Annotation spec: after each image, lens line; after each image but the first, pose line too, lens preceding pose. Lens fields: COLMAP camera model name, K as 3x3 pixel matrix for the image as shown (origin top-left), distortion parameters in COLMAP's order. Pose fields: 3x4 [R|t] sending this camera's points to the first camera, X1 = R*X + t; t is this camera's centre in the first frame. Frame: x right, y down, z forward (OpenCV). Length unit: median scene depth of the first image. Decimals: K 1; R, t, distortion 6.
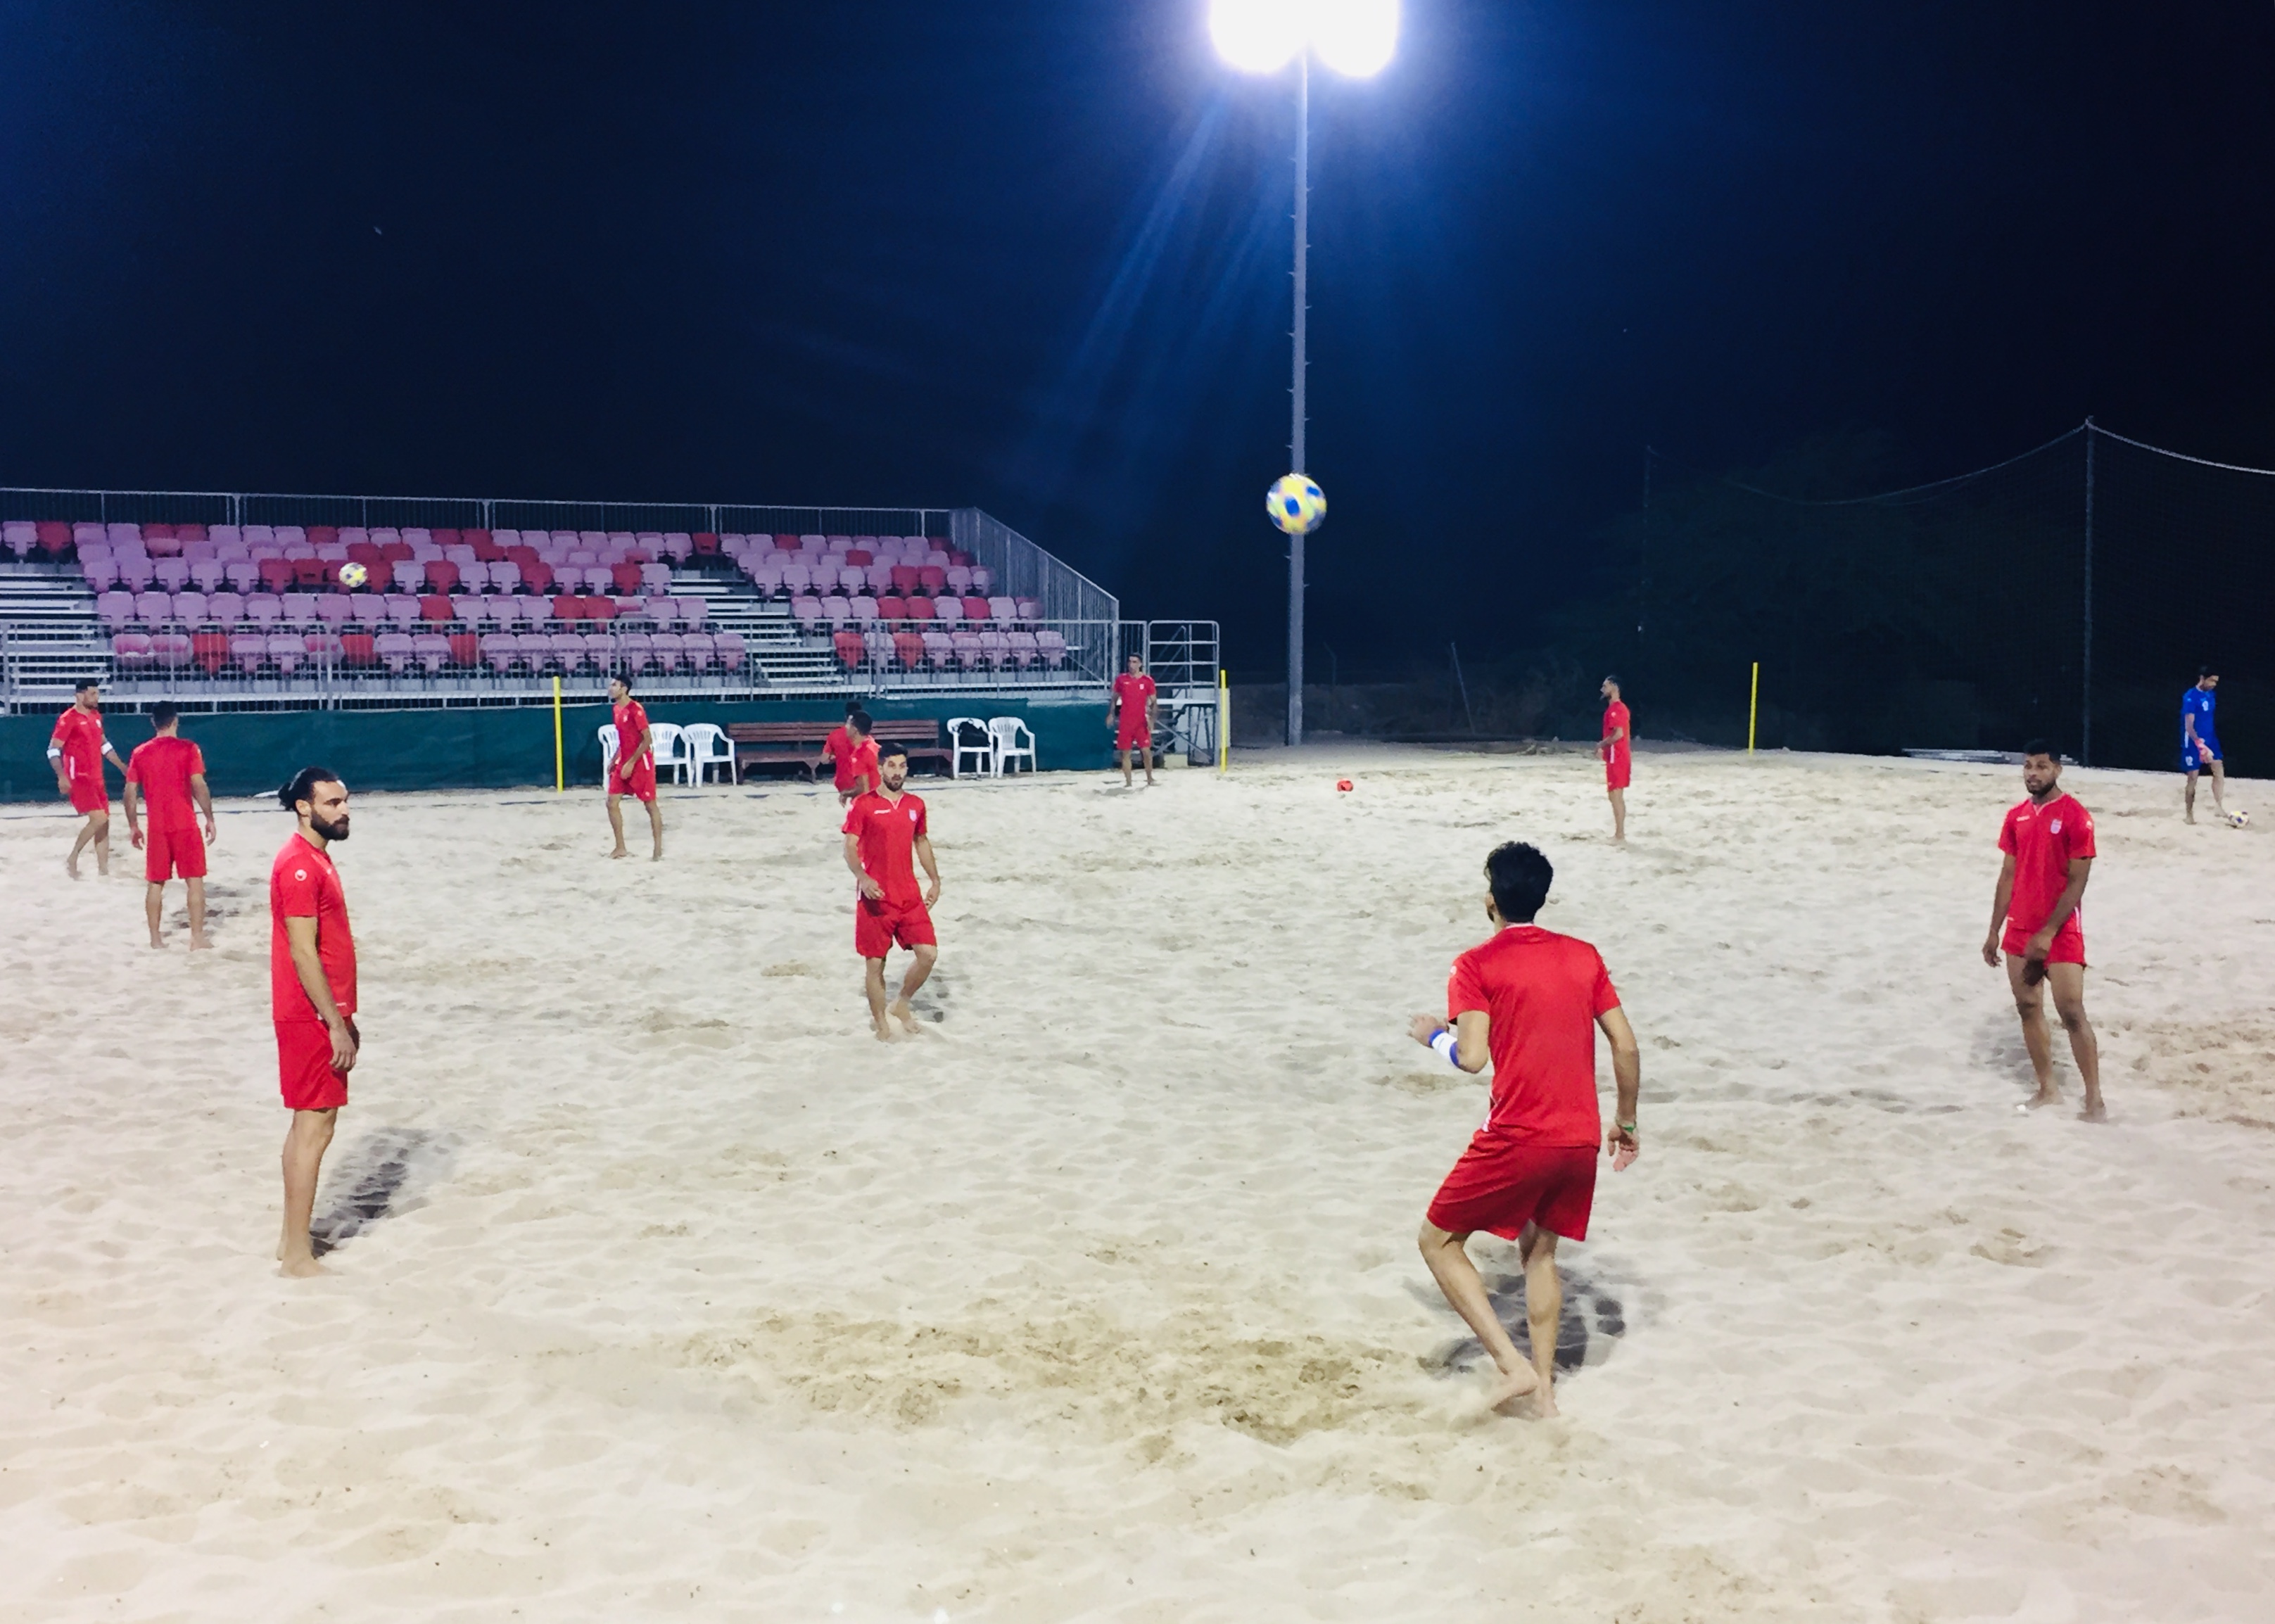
lens RADIAL K [[2786.5, 0, 1137.5], [0, 2786.5, 812.0], [0, 0, 1]] dist [0.005054, 0.026380]
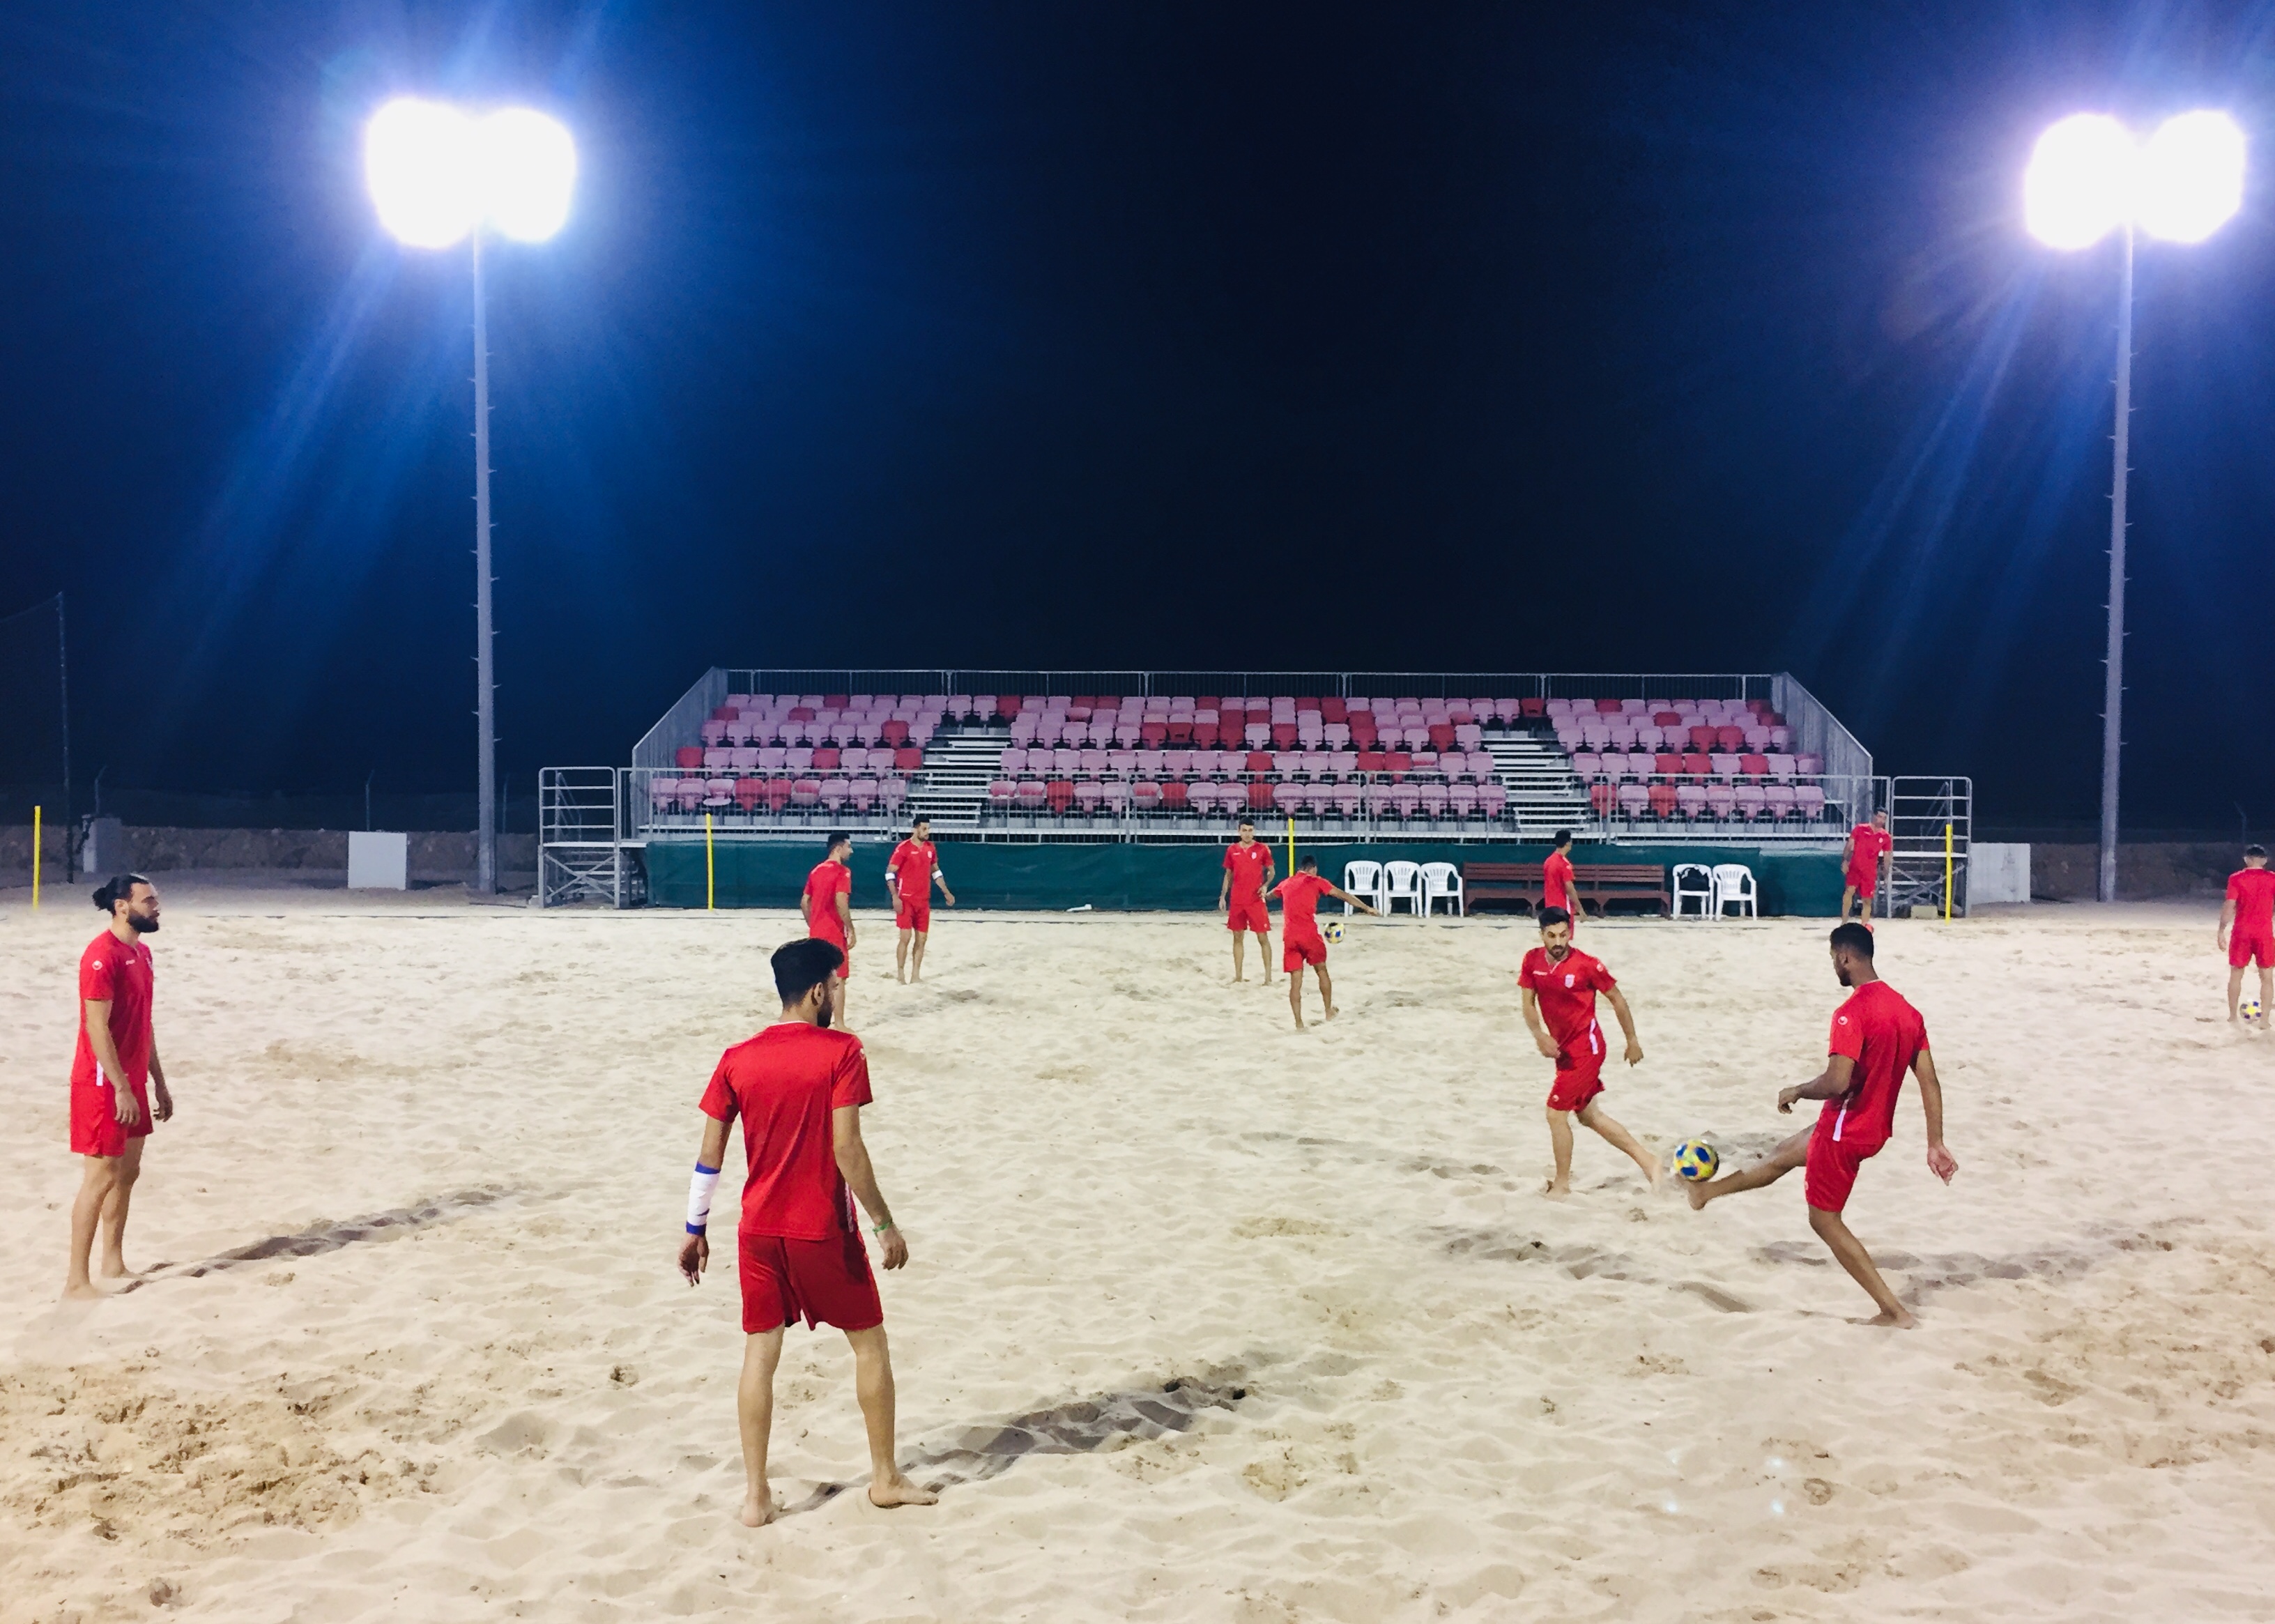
lens RADIAL K [[2264.3, 0, 1137.5], [0, 2264.3, 812.0], [0, 0, 1]] dist [-0.002840, 0.002789]
pose [[0.843728, 0.015364, -0.536551, 0.230592], [-0.043511, 0.998258, -0.039837, -0.009453], [0.535004, 0.056958, 0.842927, 0.136730]]
